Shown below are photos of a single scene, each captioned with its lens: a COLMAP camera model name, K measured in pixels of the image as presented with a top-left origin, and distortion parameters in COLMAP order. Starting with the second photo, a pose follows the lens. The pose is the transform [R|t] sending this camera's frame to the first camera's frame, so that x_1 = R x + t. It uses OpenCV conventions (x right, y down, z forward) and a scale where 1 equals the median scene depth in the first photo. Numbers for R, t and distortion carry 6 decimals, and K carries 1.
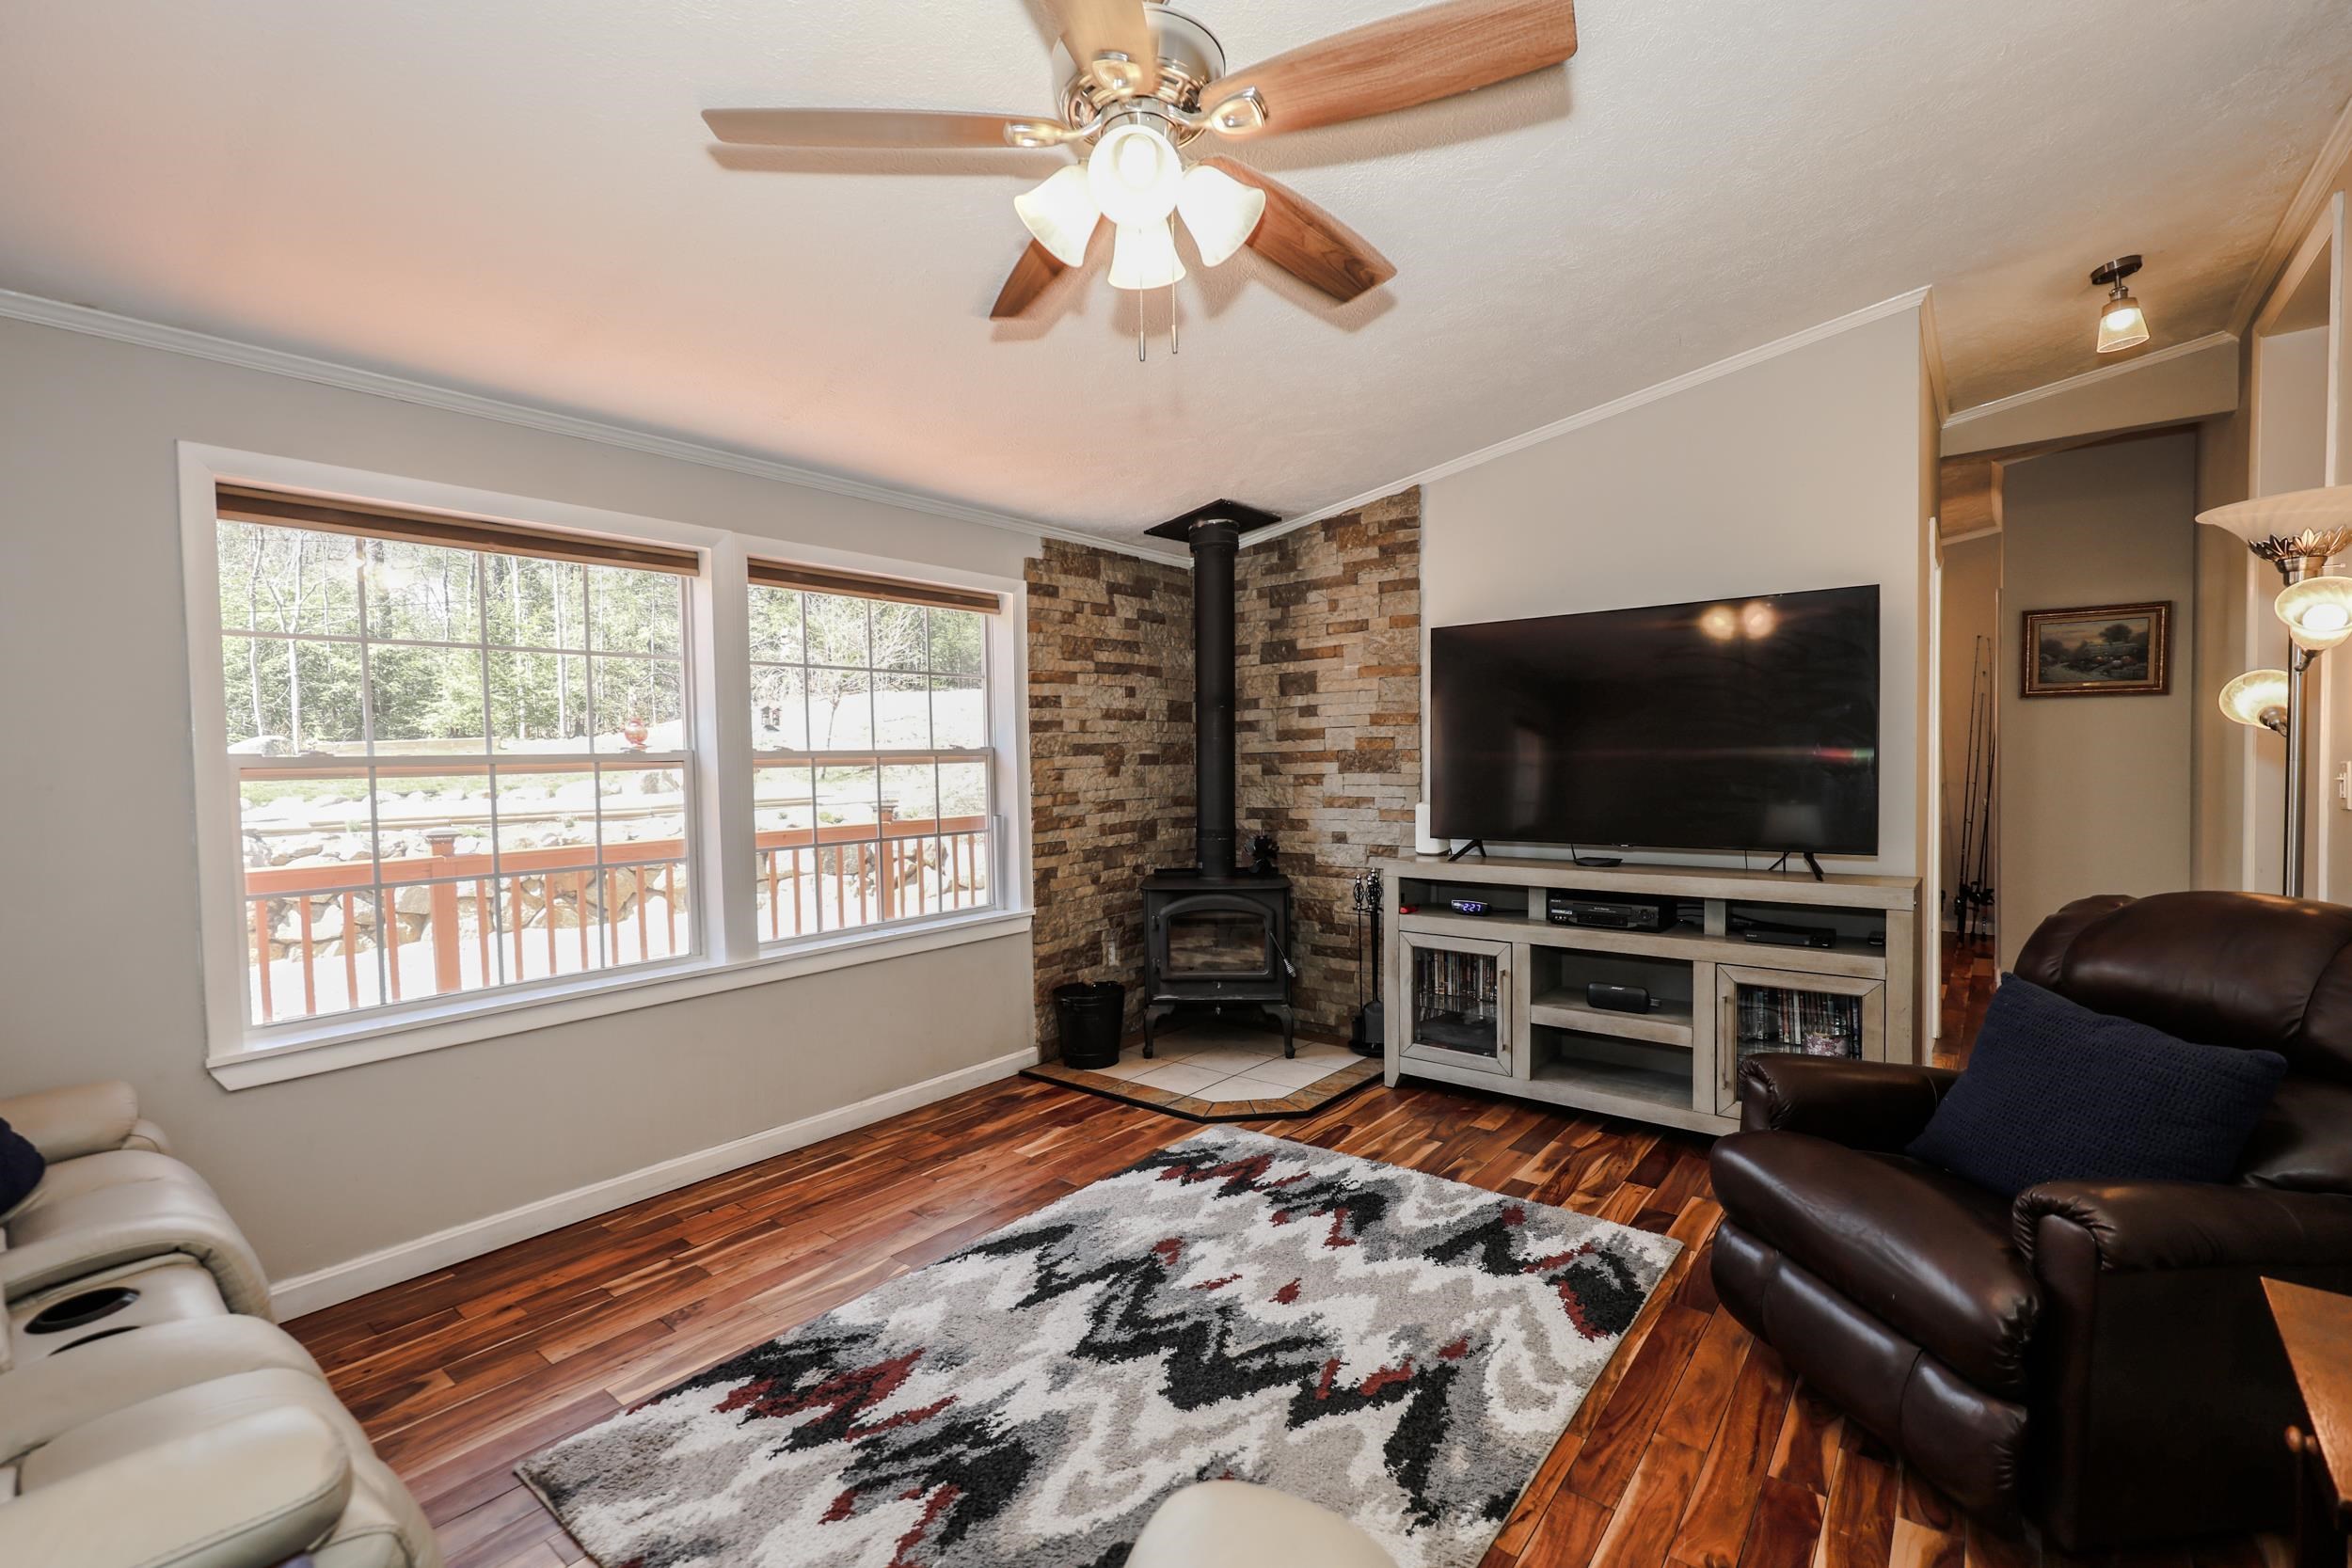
lens RADIAL K [[1009.5, 0, 1176.0], [0, 1009.5, 784.0], [0, 0, 1]] dist [0.000978, 0.000175]
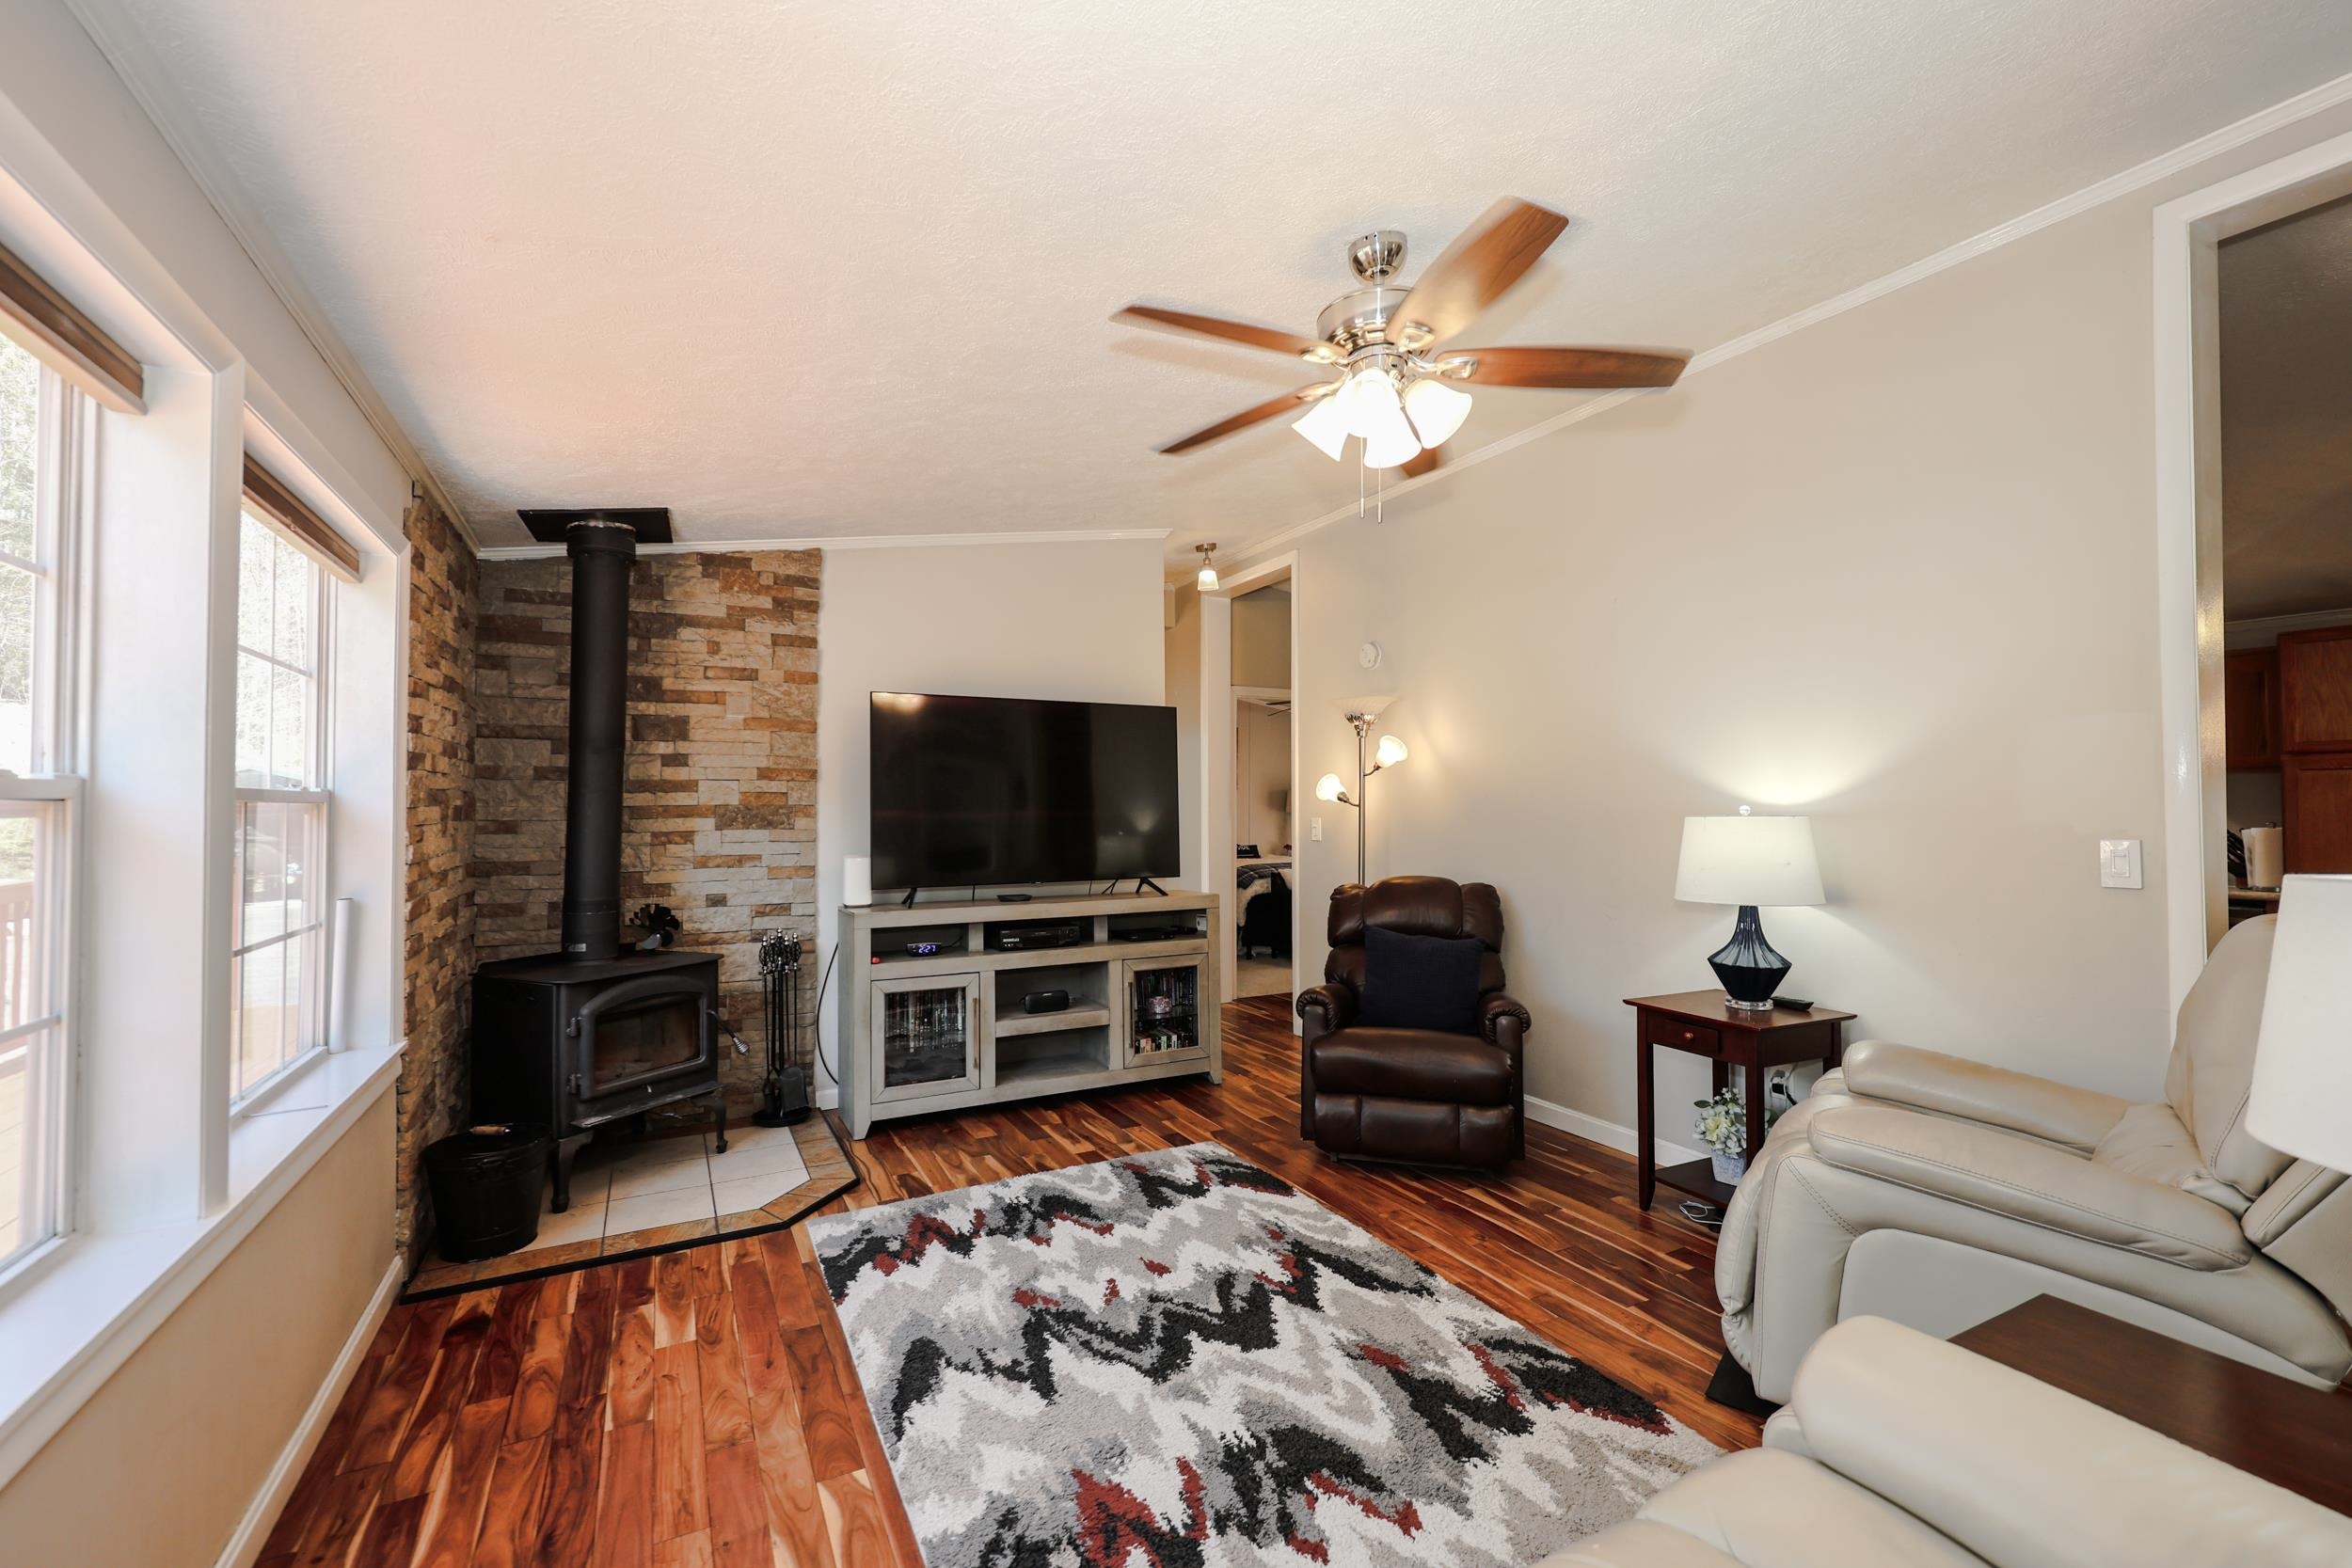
lens RADIAL K [[992.3, 0, 1154.5], [0, 992.3, 784.5], [0, 0, 1]] dist [0.004973, 0.000109]
pose [[0.405453, 0.035652, 0.913421, -0.706155], [0.022730, 0.998537, -0.049064, 0.001947], [-0.913833, 0.040655, 0.404049, 0.378990]]
